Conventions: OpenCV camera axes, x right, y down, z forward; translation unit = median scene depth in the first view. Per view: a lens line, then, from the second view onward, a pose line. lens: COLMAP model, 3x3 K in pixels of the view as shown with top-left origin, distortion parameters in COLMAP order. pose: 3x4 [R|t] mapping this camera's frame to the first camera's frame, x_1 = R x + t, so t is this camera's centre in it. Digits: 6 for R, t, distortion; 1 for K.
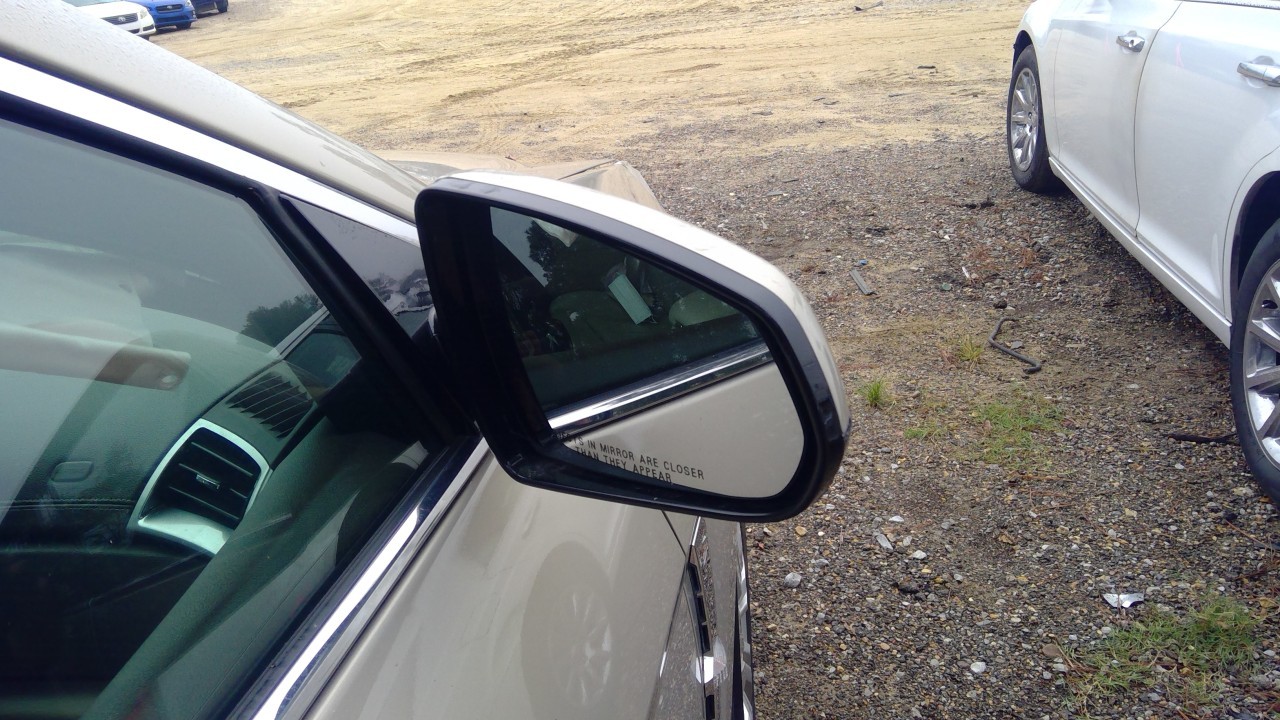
lens RADIAL K [[1011.9, 0, 631.6], [0, 1011.9, 365.1], [0, 0, 1]] dist [0.107057, -0.175547]
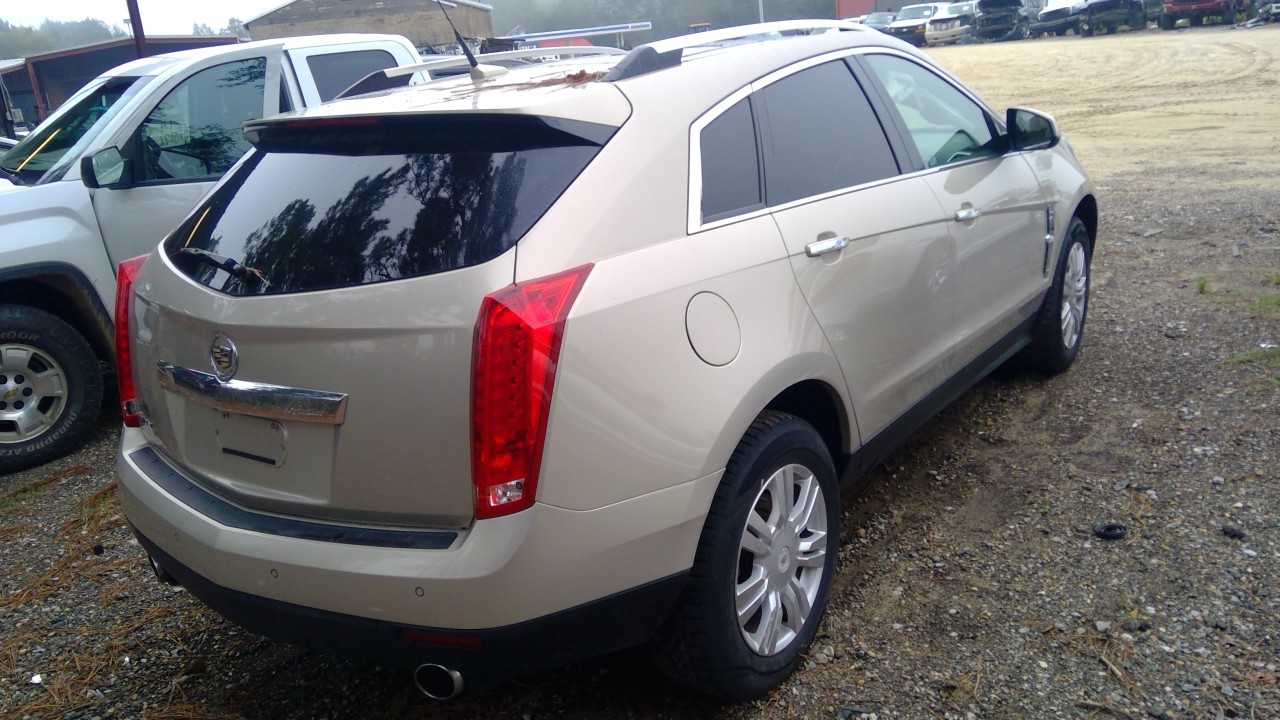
lens RADIAL K [[1011.9, 0, 631.6], [0, 1011.9, 365.1], [0, 0, 1]] dist [0.107057, -0.175547]
pose [[0.882579, 0.157710, -0.442924, 0.045881], [-0.180954, 0.983436, -0.010404, 0.102047], [0.433947, 0.089332, 0.896499, -0.308288]]
